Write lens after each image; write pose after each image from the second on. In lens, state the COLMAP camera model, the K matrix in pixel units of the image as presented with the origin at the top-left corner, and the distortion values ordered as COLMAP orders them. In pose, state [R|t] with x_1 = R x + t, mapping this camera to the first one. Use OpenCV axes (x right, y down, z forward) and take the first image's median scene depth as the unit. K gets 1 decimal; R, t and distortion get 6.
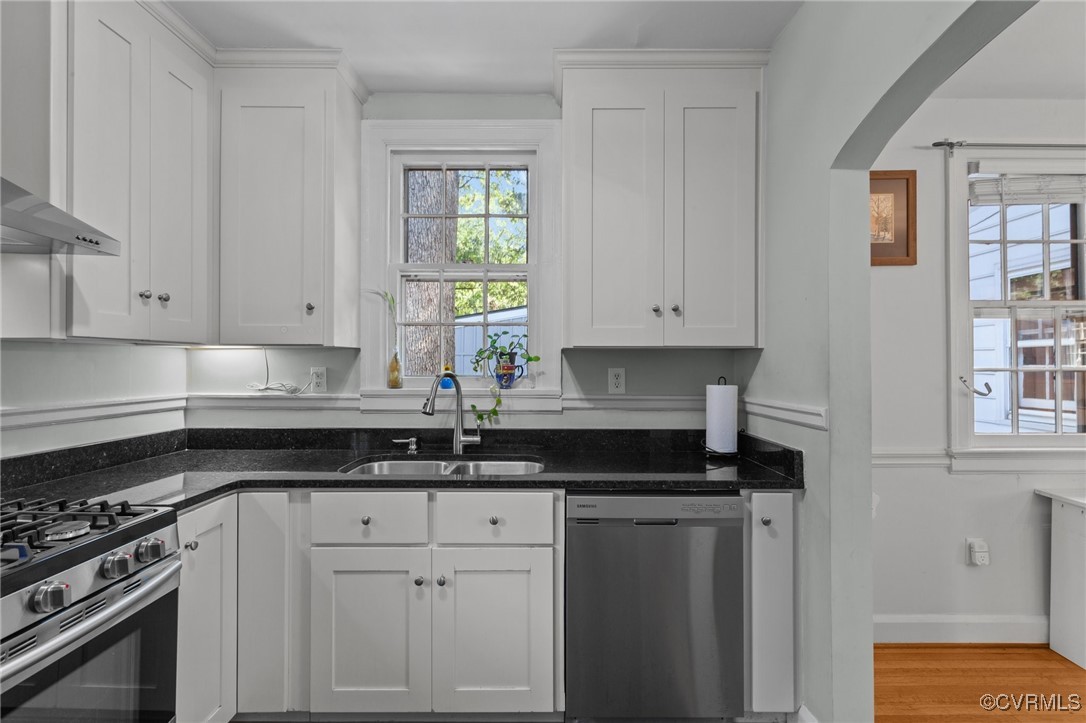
lens RADIAL K [[507.1, 0, 543.0], [0, 507.1, 361.5], [0, 0, 1]] dist [-0.001898, 0.001085]
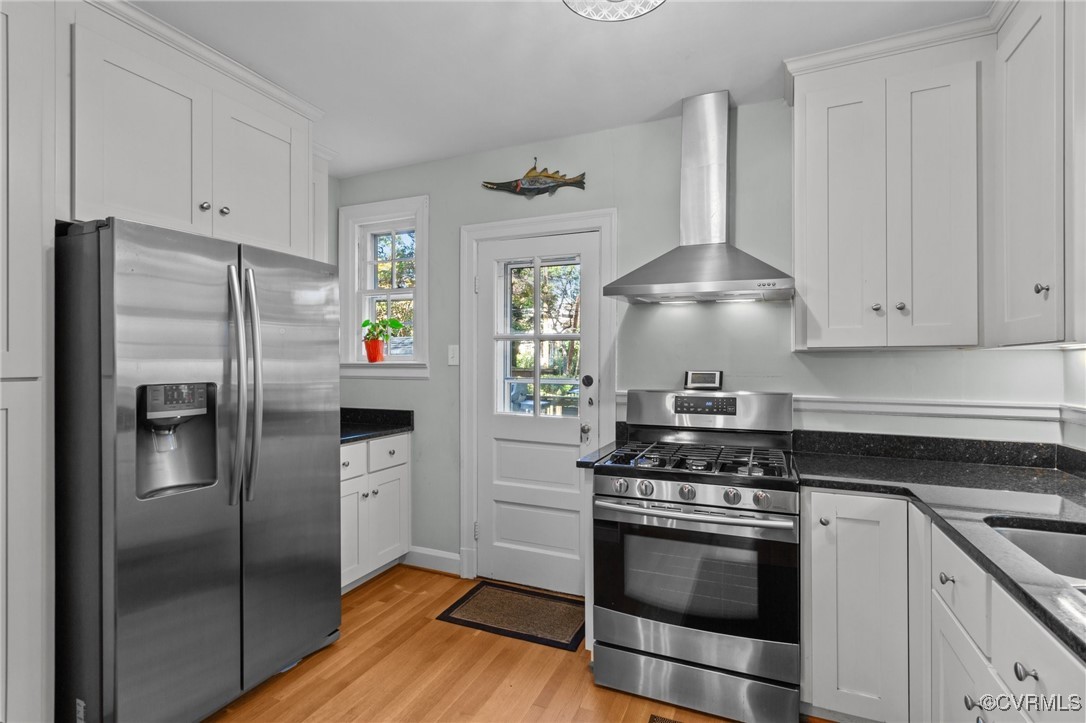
lens RADIAL K [[510.4, 0, 546.3], [0, 510.4, 363.8], [0, 0, 1]] dist [-0.001435, 0.000469]
pose [[-0.388563, -0.005746, -0.921404, 0.430292], [0.001121, 0.999977, -0.006709, 0.002692], [0.921422, -0.003640, -0.388547, 0.564093]]
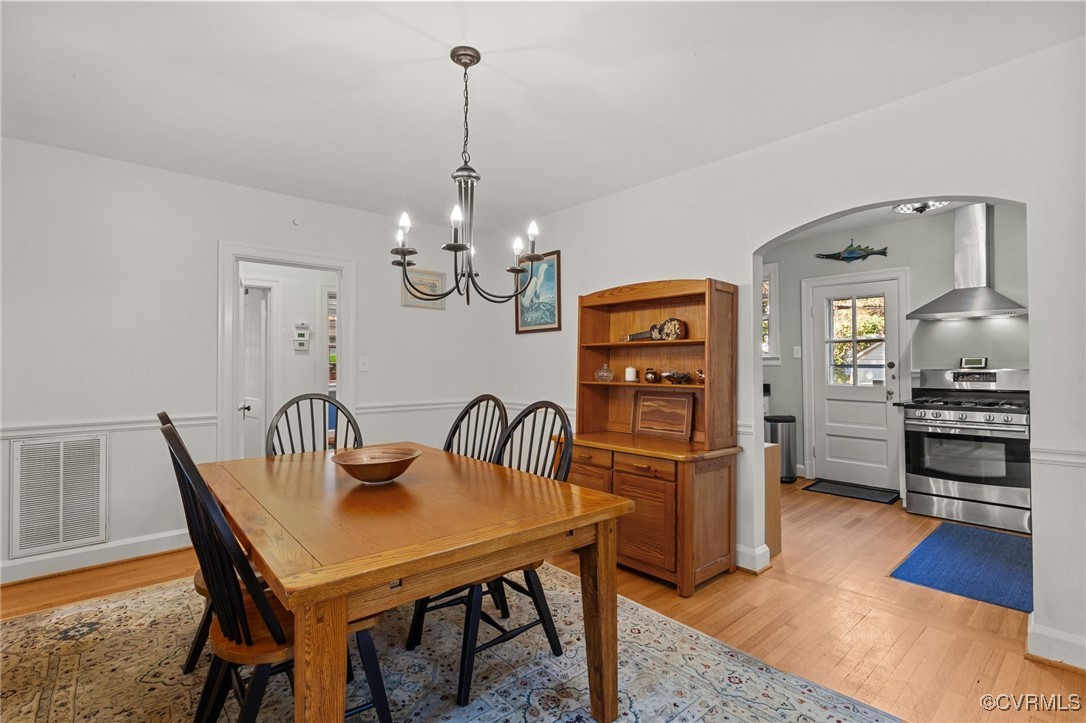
lens RADIAL K [[513.5, 0, 539.4], [0, 513.5, 355.2], [0, 0, 1]] dist [0.001969, 0.000462]
pose [[-0.746482, -0.009732, -0.665335, 1.818900], [0.008663, 0.999666, -0.024342, 0.034283], [0.665349, -0.023934, -0.746148, 0.810790]]
